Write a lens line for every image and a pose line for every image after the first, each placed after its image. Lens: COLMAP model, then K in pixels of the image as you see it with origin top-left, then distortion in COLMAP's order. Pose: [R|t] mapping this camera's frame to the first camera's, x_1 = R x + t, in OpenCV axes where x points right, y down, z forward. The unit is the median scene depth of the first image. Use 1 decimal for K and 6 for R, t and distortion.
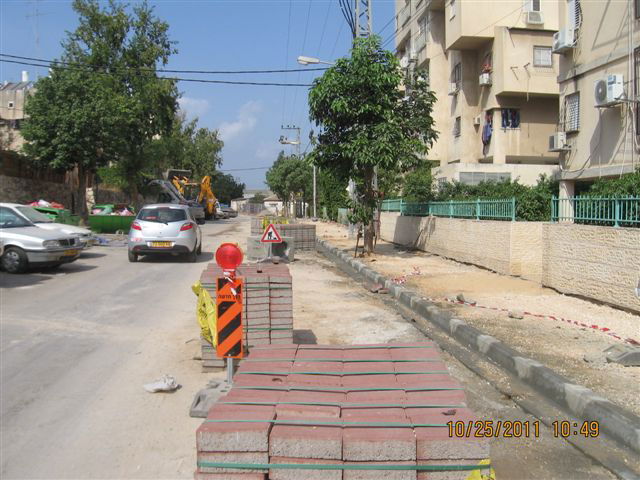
lens RADIAL K [[660.4, 0, 326.6], [0, 660.4, 205.5], [0, 0, 1]] dist [-0.107757, 0.000000]
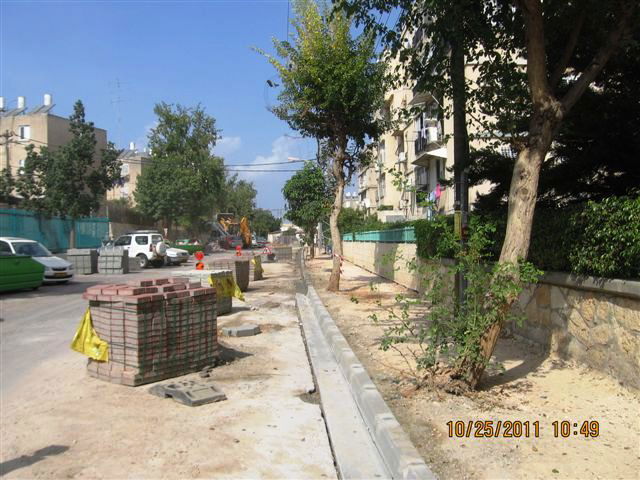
lens RADIAL K [[660.4, 0, 324.5], [0, 660.4, 221.4], [0, 0, 1]] dist [-0.107757, 0.000000]
pose [[0.997406, -0.023055, -0.068194, 0.107642], [0.021529, 0.999503, -0.023027, -0.000261], [0.068691, 0.021499, 0.997406, -0.502170]]
